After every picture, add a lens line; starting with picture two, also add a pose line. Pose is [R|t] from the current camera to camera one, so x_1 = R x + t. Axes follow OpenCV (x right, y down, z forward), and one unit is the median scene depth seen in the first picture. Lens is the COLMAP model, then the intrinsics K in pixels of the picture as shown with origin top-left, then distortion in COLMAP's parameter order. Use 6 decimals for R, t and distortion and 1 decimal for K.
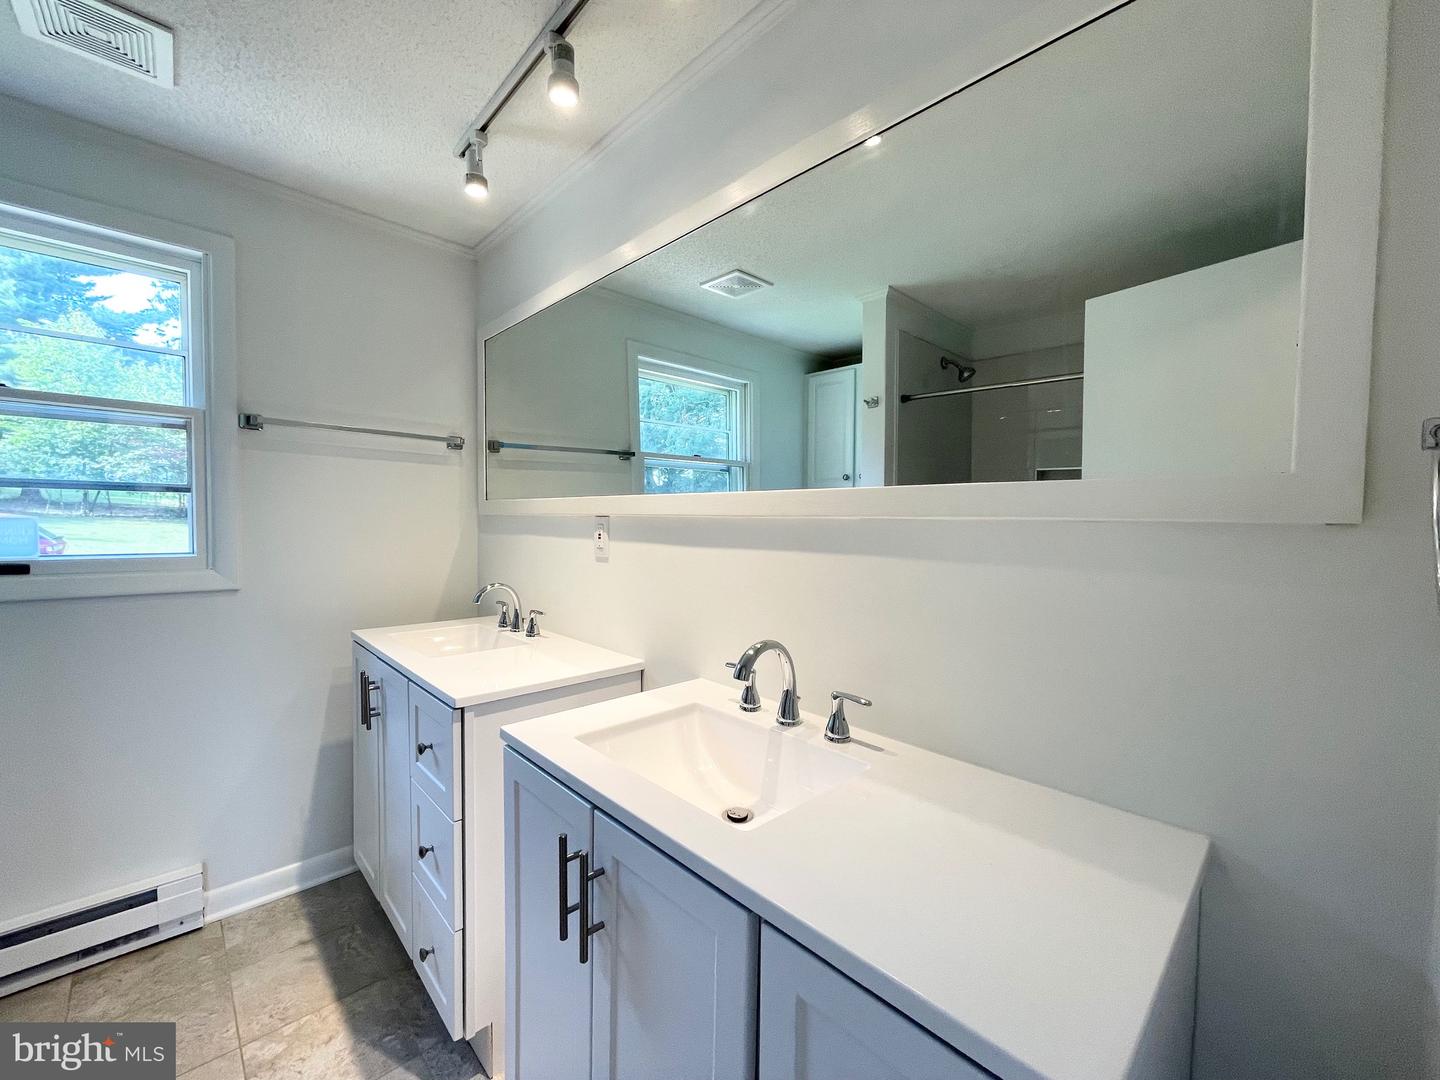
lens RADIAL K [[584.2, 0, 721.9], [0, 584.2, 543.9], [0, 0, 1]] dist [0.000079, -0.000518]
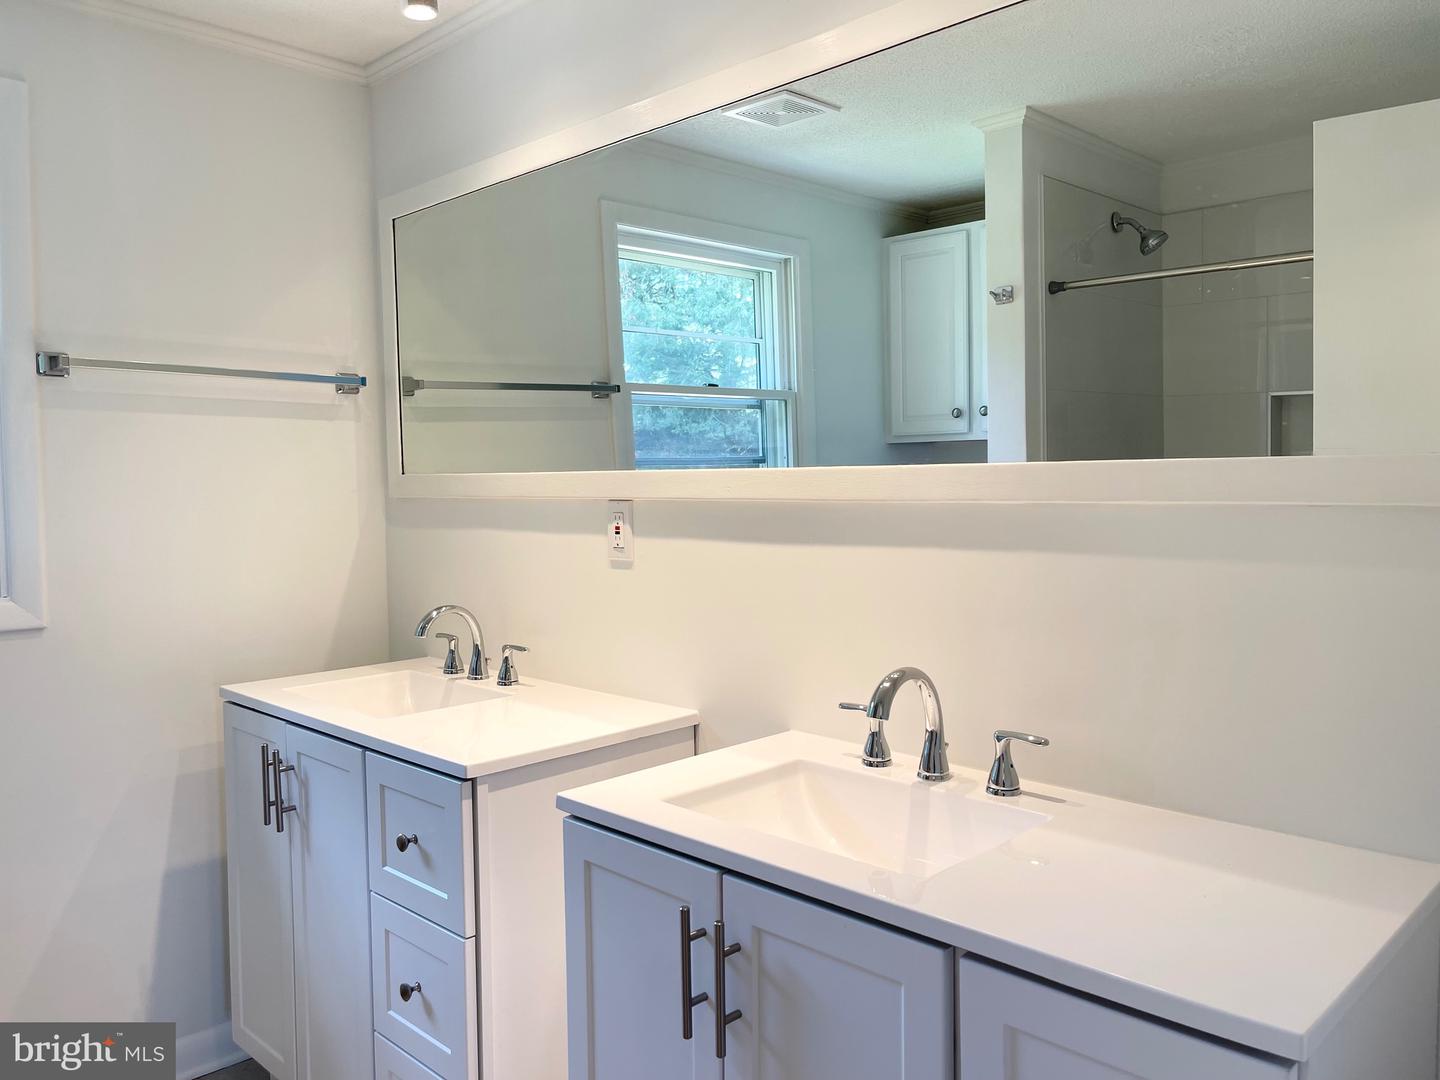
lens RADIAL K [[1111.0, 0, 732.0], [0, 1111.0, 540.5], [0, 0, 1]] dist [0.014473, 0.001977]
pose [[0.999032, -0.028711, 0.033319, -0.111770], [0.028132, 0.999447, 0.017729, -0.018358], [-0.033810, -0.016774, 0.999287, -0.250467]]
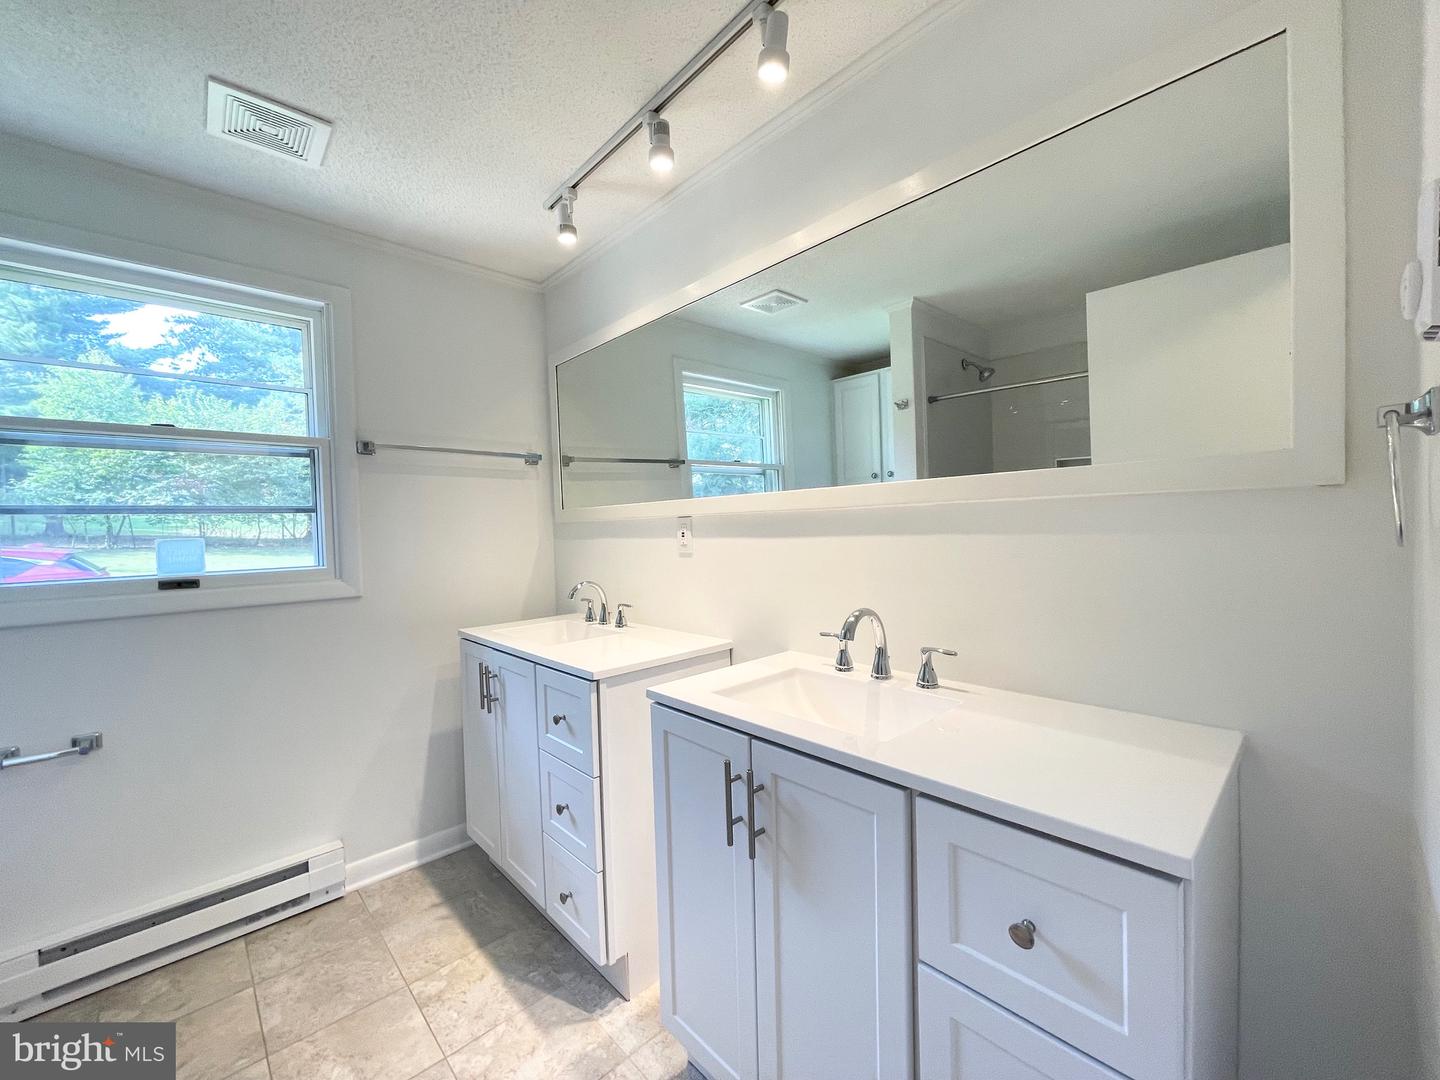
lens RADIAL K [[585.5, 0, 720.2], [0, 585.5, 543.8], [0, 0, 1]] dist [-0.000859, -0.000161]
pose [[0.998990, -0.043509, -0.011263, -0.116028], [0.043379, 0.998992, -0.011535, 0.019475], [0.011754, 0.011035, 0.999870, -0.125140]]
